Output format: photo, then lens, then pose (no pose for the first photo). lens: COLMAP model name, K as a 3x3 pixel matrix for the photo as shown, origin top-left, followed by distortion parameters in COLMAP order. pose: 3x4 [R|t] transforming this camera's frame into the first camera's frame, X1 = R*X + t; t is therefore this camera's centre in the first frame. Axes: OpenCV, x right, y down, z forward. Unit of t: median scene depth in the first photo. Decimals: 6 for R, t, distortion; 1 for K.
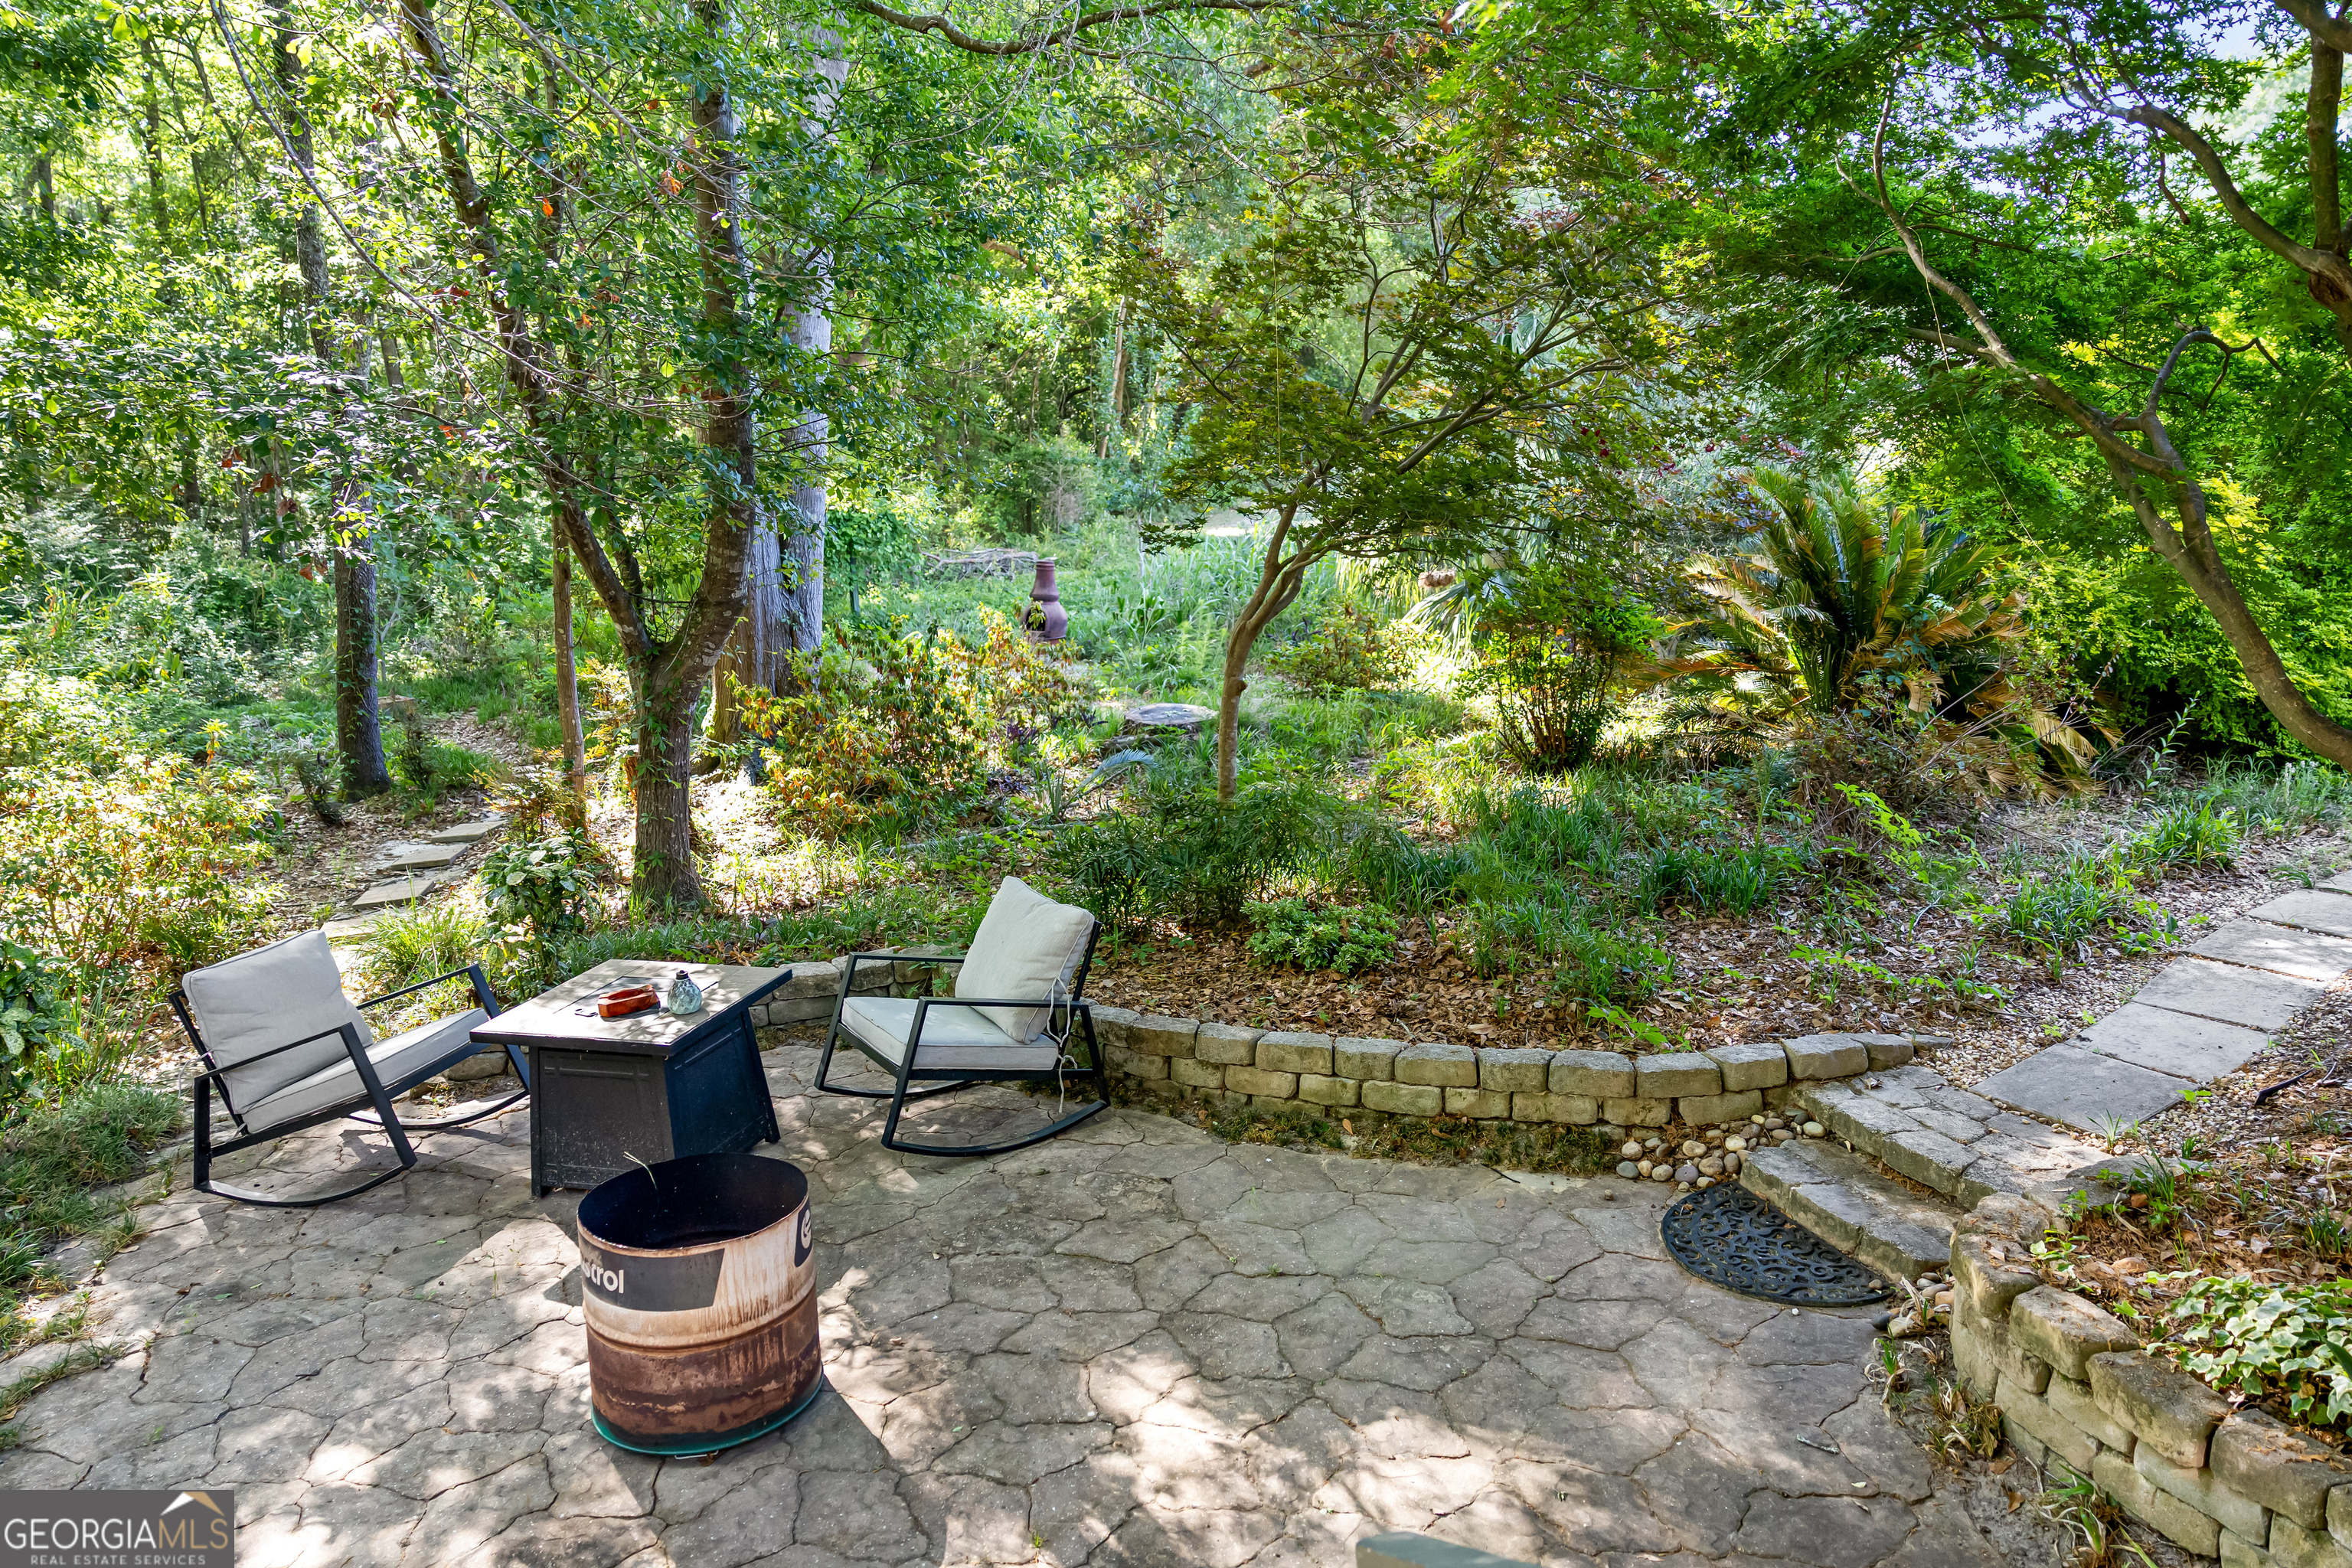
lens RADIAL K [[1574.5, 0, 1184.3], [0, 1574.5, 784.3], [0, 0, 1]] dist [-0.010690, 0.009351]
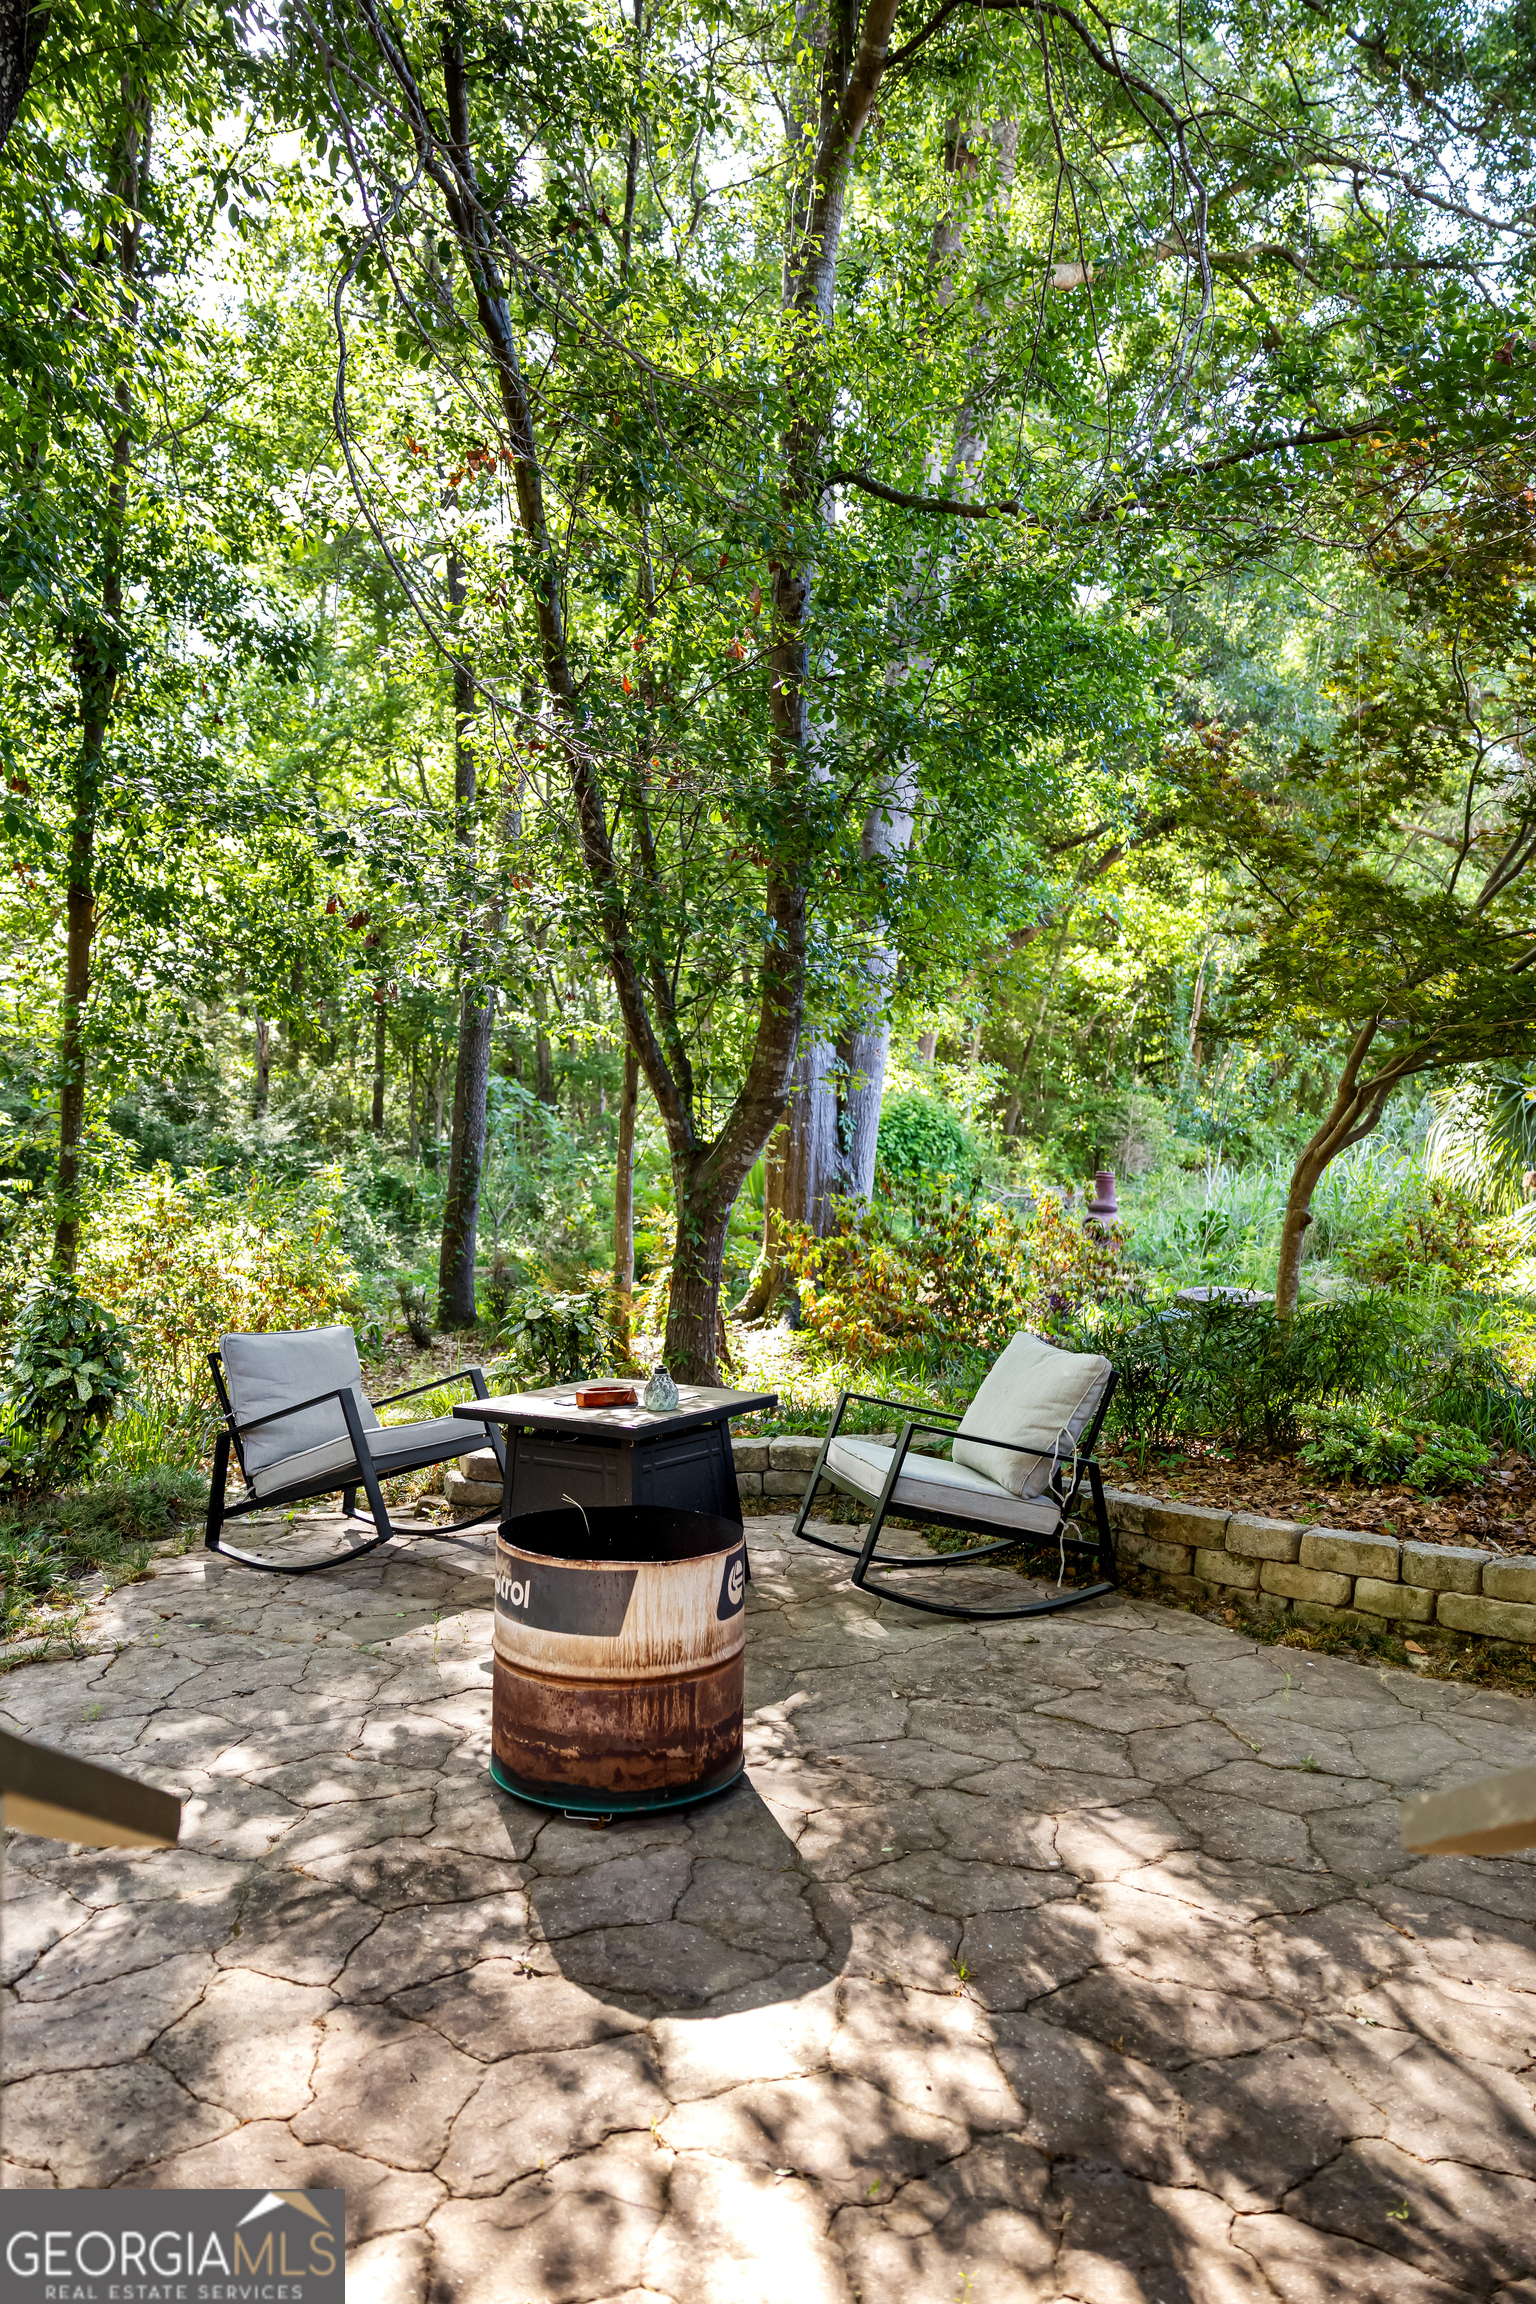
lens RADIAL K [[1542.4, 0, 732.2], [0, 1542.4, 1196.1], [0, 0, 1]] dist [-0.010690, 0.009351]
pose [[0.945462, 0.042228, -0.322983, 0.017263], [-0.089607, 0.987022, -0.133257, 0.128835], [0.313164, 0.154931, 0.936976, 0.115289]]
